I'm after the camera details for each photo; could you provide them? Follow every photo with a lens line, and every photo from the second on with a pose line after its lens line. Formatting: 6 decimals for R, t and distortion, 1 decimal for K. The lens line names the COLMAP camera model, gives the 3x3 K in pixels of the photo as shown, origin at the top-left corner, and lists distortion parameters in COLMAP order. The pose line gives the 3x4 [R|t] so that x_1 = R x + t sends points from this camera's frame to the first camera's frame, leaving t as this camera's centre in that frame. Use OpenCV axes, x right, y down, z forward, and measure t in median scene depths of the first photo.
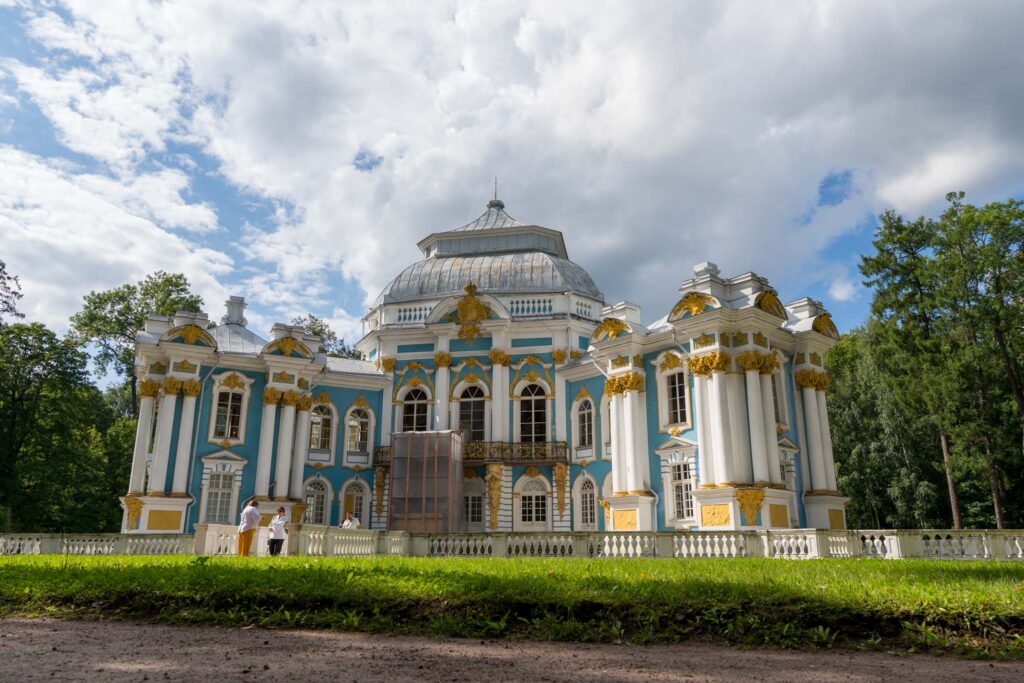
lens RADIAL K [[736.5, 0, 512.0], [0, 736.5, 341.5], [0, 0, 1]] dist [-0.003851, -0.001986]
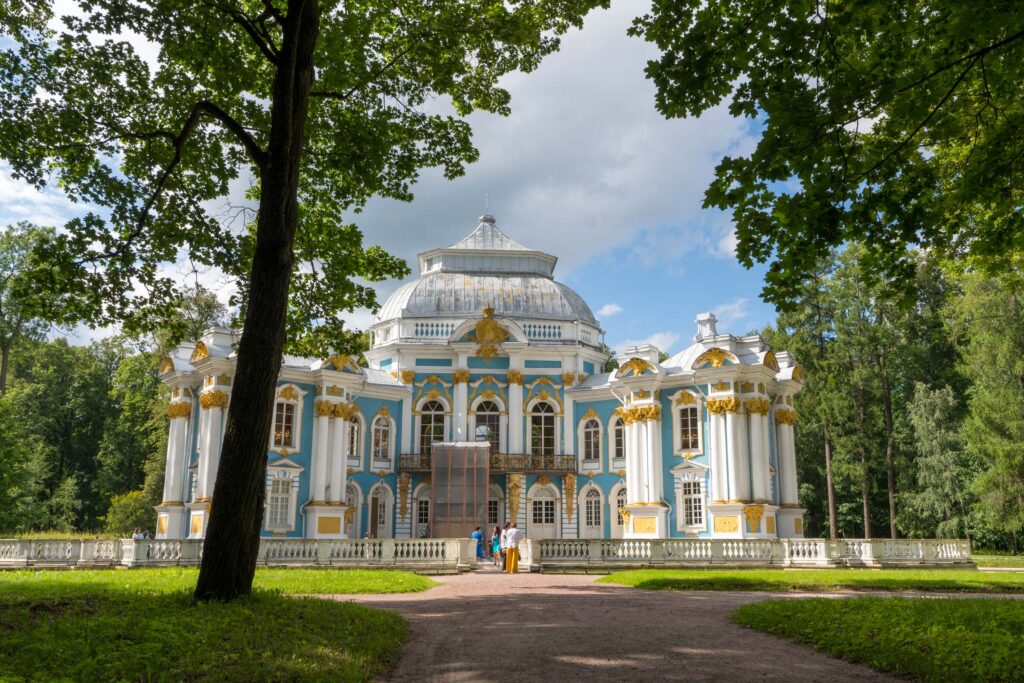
lens RADIAL K [[899.1, 0, 512.0], [0, 899.1, 341.5], [0, 0, 1]] dist [0.004491, 0.003407]
pose [[0.963849, 0.056469, 0.260398, -0.395106], [-0.073291, 0.995774, 0.055343, -0.110749], [-0.256172, -0.072427, 0.963914, -0.314084]]
